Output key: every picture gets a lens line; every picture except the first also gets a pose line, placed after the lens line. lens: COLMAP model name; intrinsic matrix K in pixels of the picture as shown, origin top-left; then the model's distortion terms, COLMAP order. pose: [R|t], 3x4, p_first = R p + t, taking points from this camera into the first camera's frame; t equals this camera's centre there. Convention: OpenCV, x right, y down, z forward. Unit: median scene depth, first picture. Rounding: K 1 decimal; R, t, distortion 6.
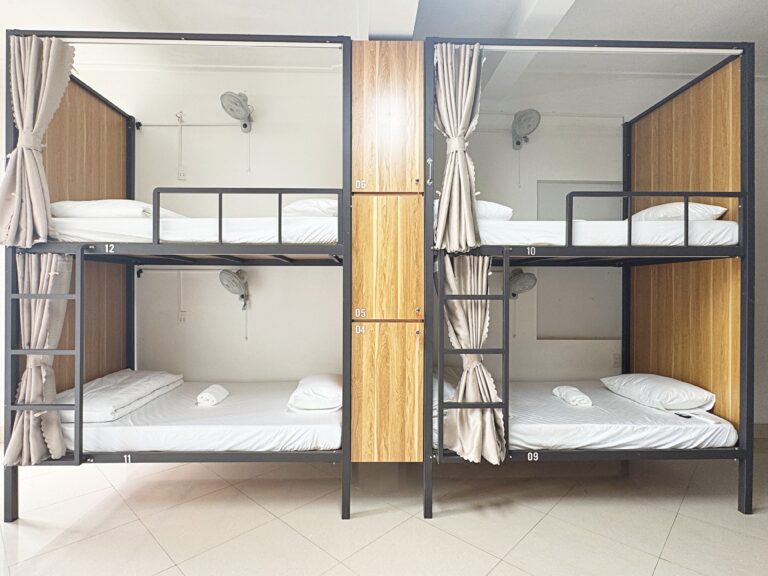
lens RADIAL K [[424.4, 0, 389.2], [0, 424.4, 290.5], [0, 0, 1]] dist [-0.005345, -0.000530]
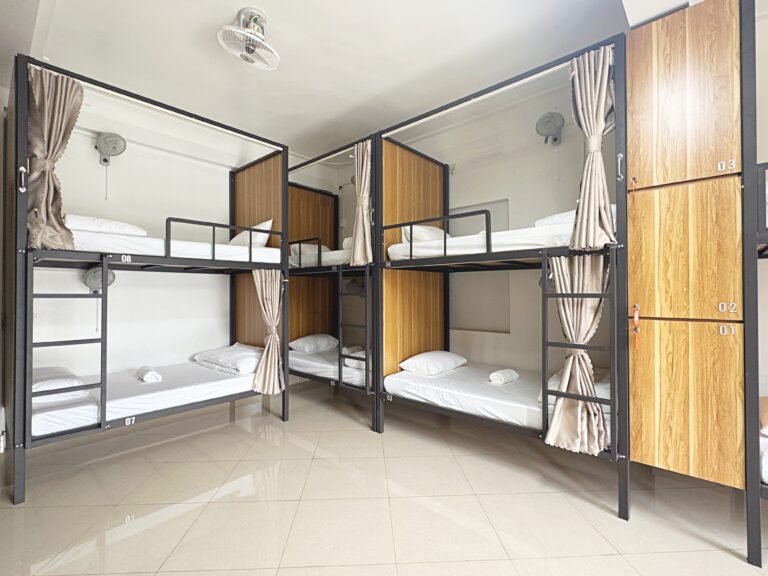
lens RADIAL K [[359.6, 0, 382.4], [0, 359.6, 291.0], [0, 0, 1]] dist [-0.001566, -0.000482]
pose [[0.737805, -0.007923, -0.674967, 0.378805], [0.007778, 0.999965, -0.003236, 0.002434], [0.674969, -0.002863, 0.737841, 0.004854]]
